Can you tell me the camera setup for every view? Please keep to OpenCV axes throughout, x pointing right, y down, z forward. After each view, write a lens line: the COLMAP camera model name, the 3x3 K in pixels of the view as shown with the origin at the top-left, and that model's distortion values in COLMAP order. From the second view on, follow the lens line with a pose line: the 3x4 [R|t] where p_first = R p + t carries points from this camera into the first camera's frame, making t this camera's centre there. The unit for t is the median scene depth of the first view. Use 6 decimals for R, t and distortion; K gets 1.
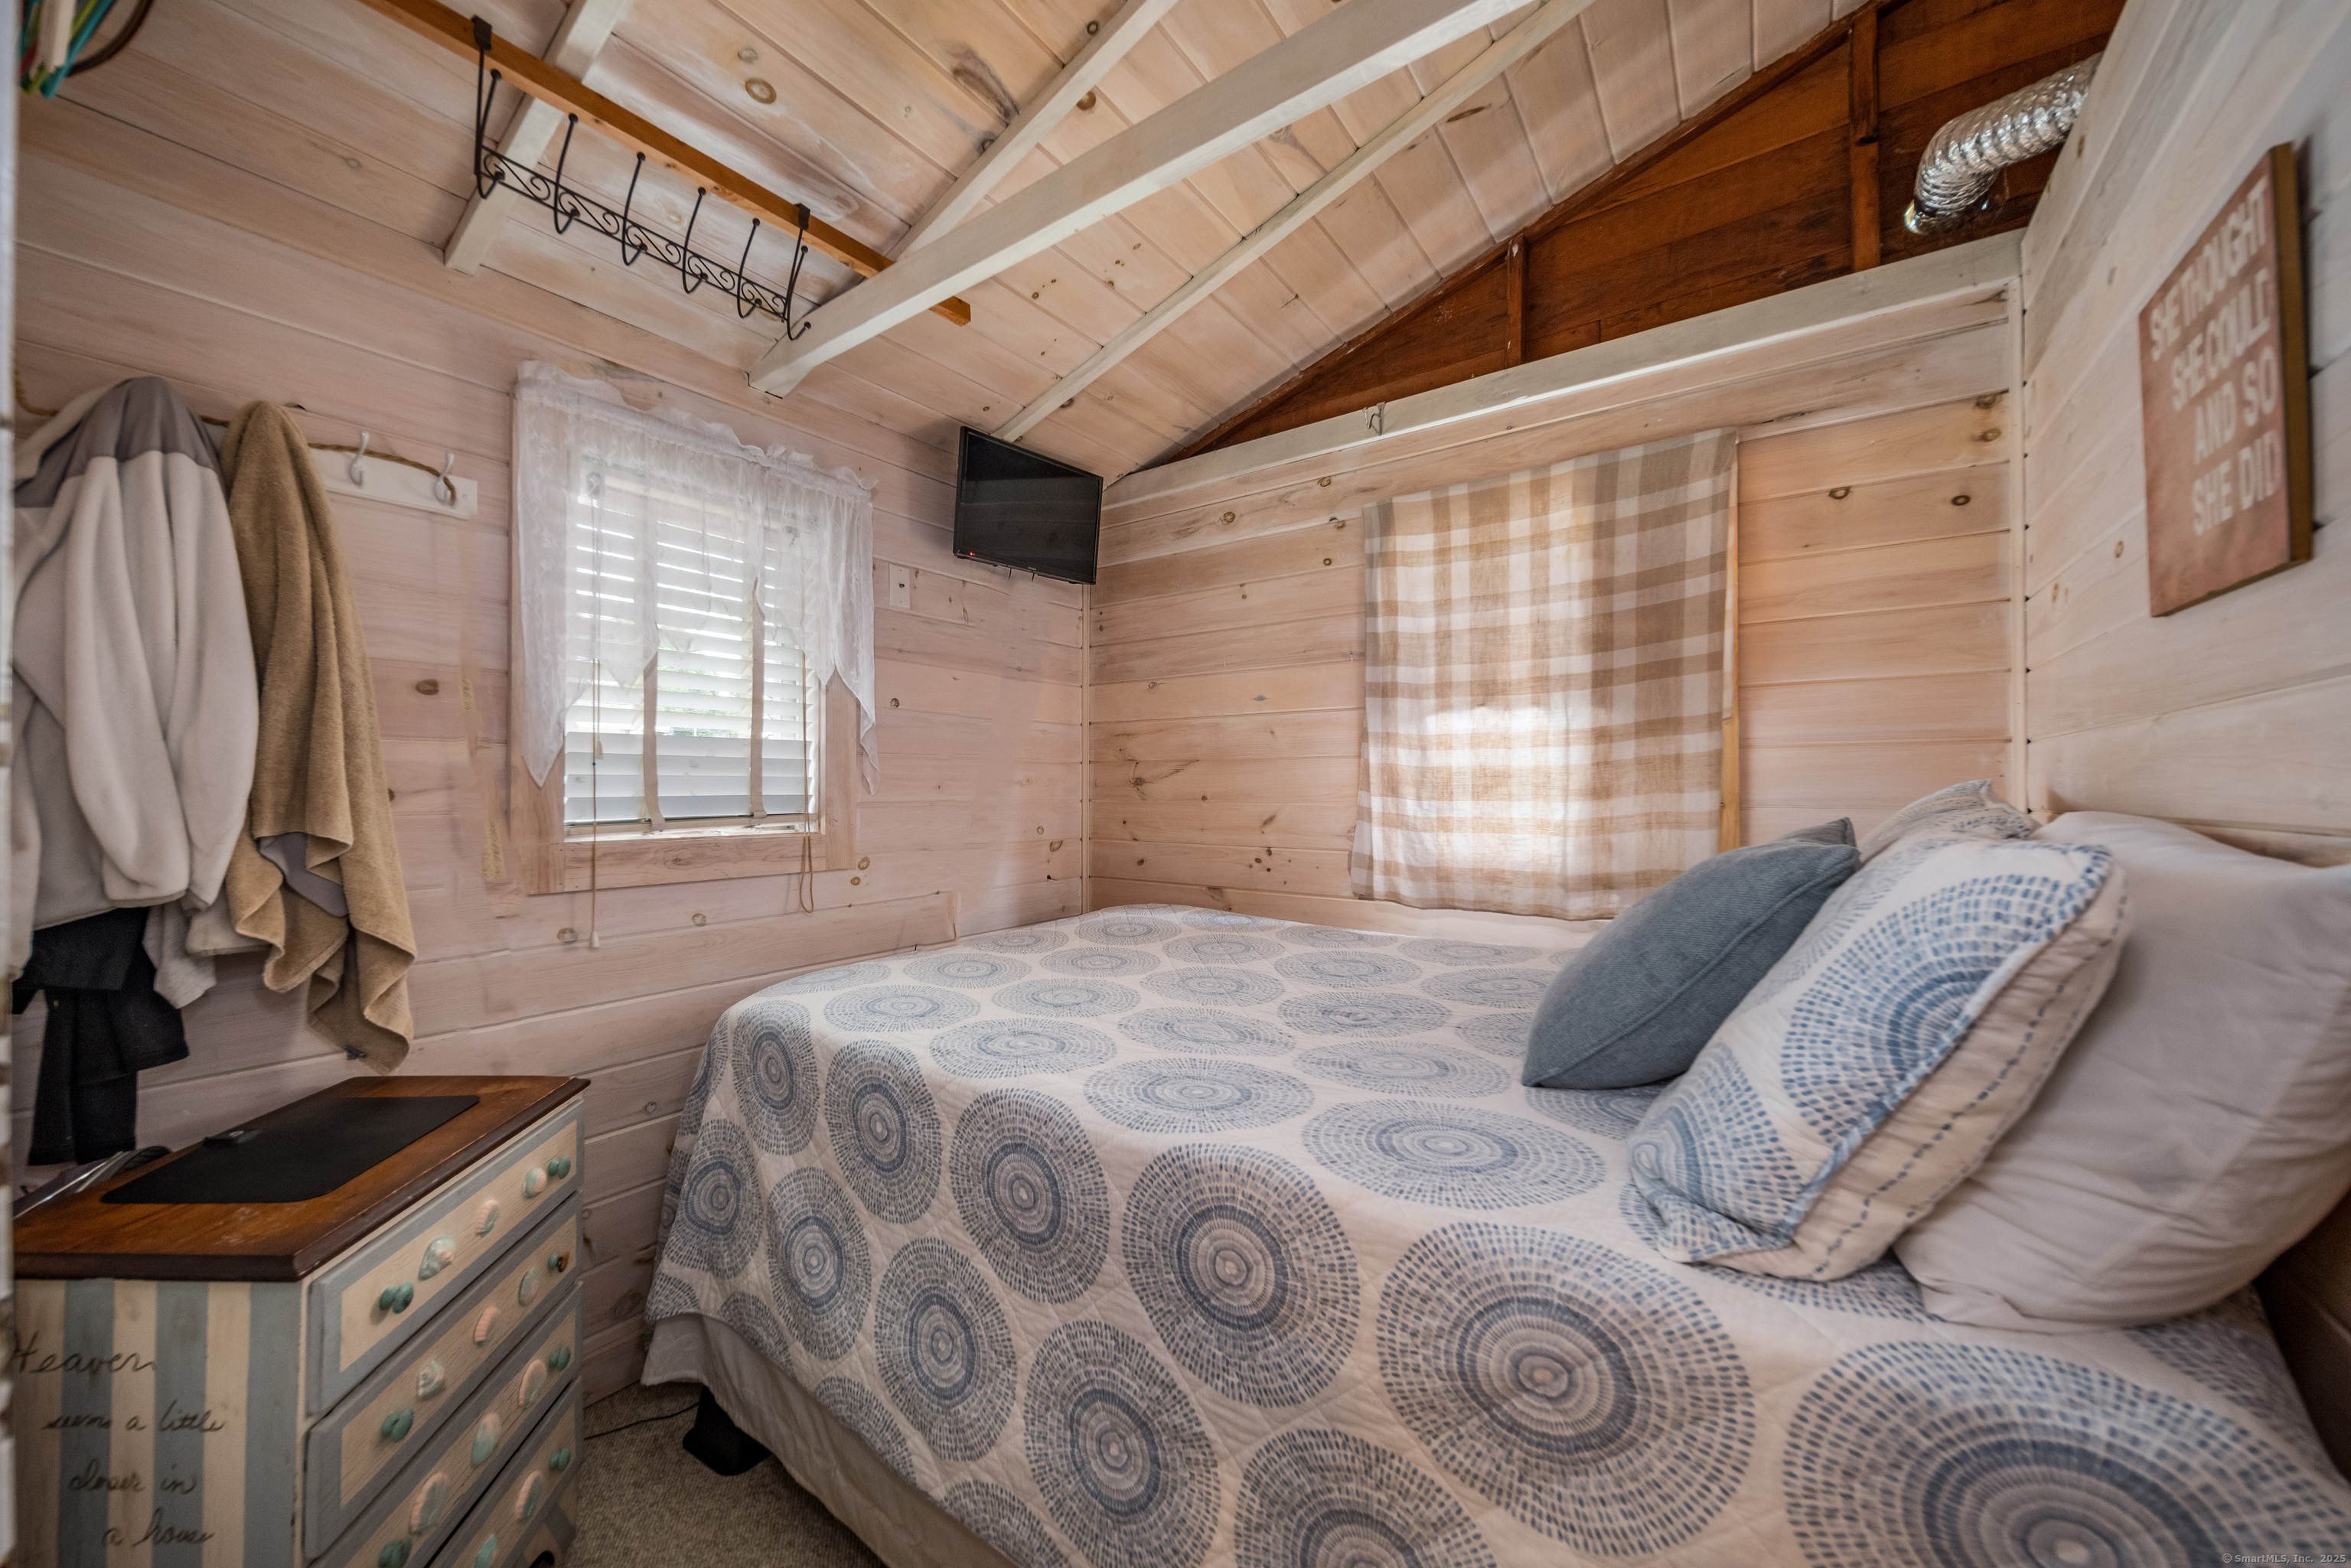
lens RADIAL K [[862.7, 0, 1122.3], [0, 862.7, 775.8], [0, 0, 1]] dist [0.009502, -0.004866]
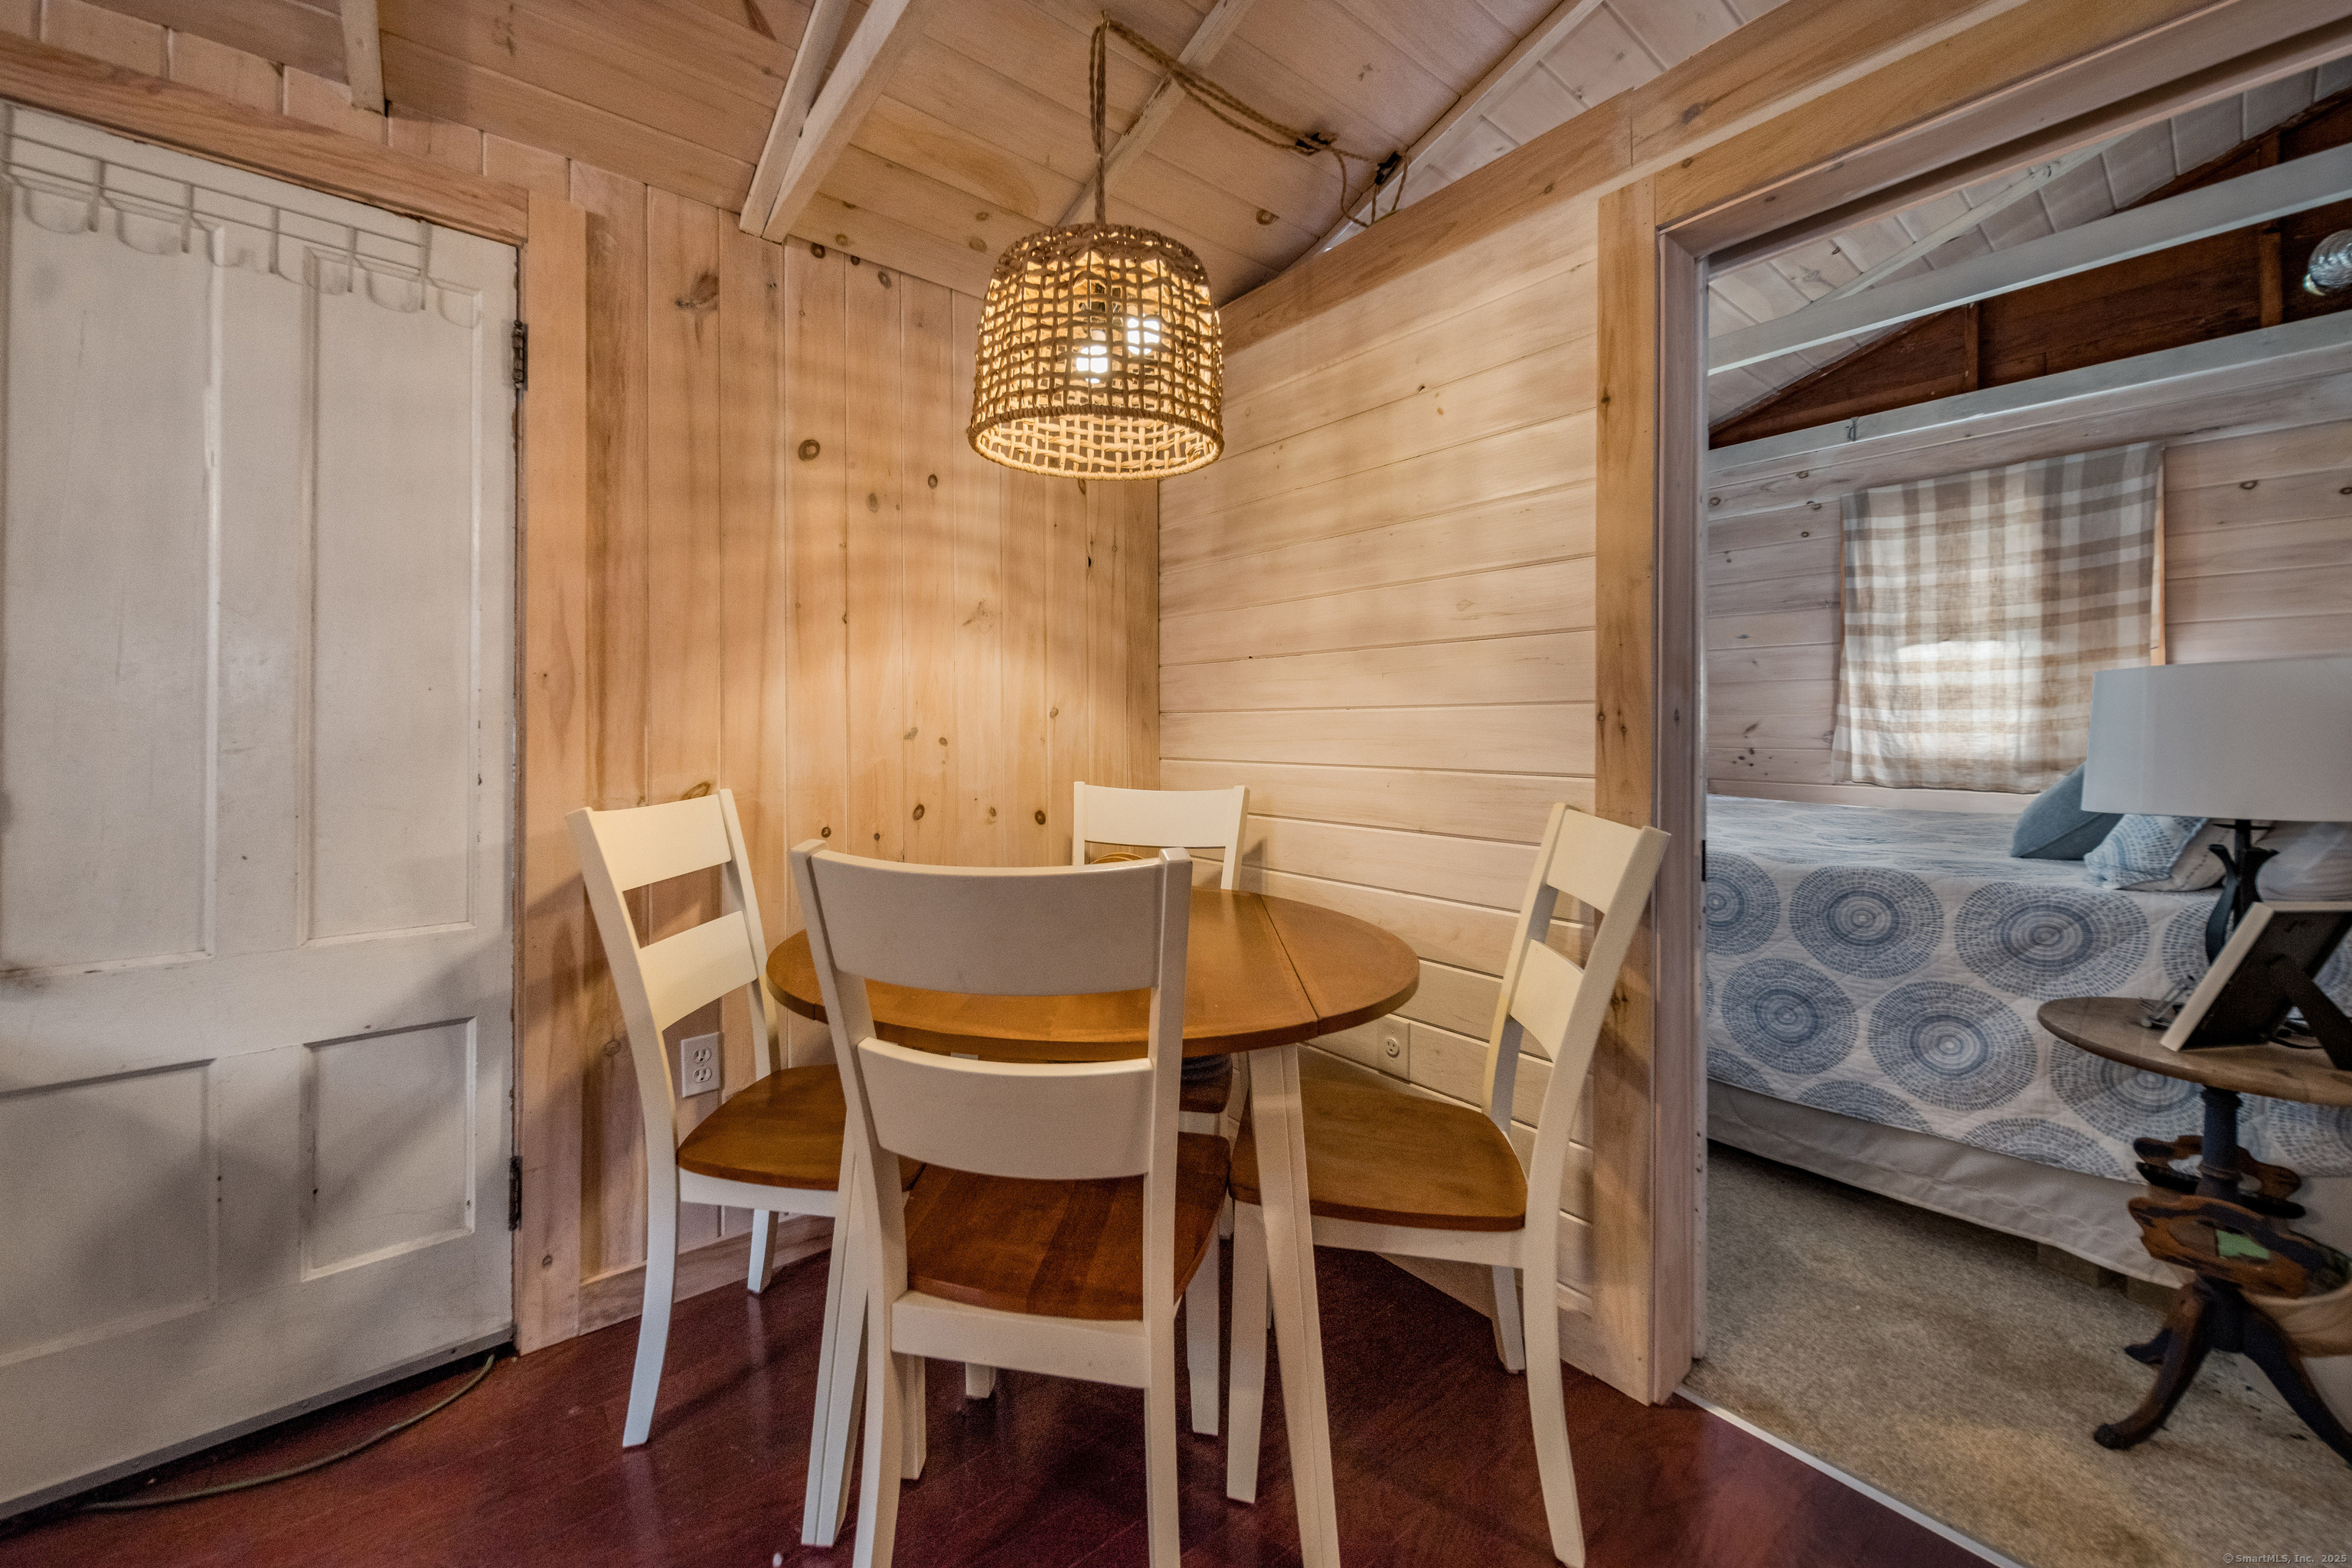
lens RADIAL K [[937.7, 0, 1175.3], [0, 937.7, 720.1], [0, 0, 1]] dist [0.008483, -0.006643]
pose [[0.977512, -0.003146, -0.210859, -0.496211], [0.005041, 0.999952, 0.008454, 0.028249], [0.210822, -0.009327, 0.977480, -0.766866]]
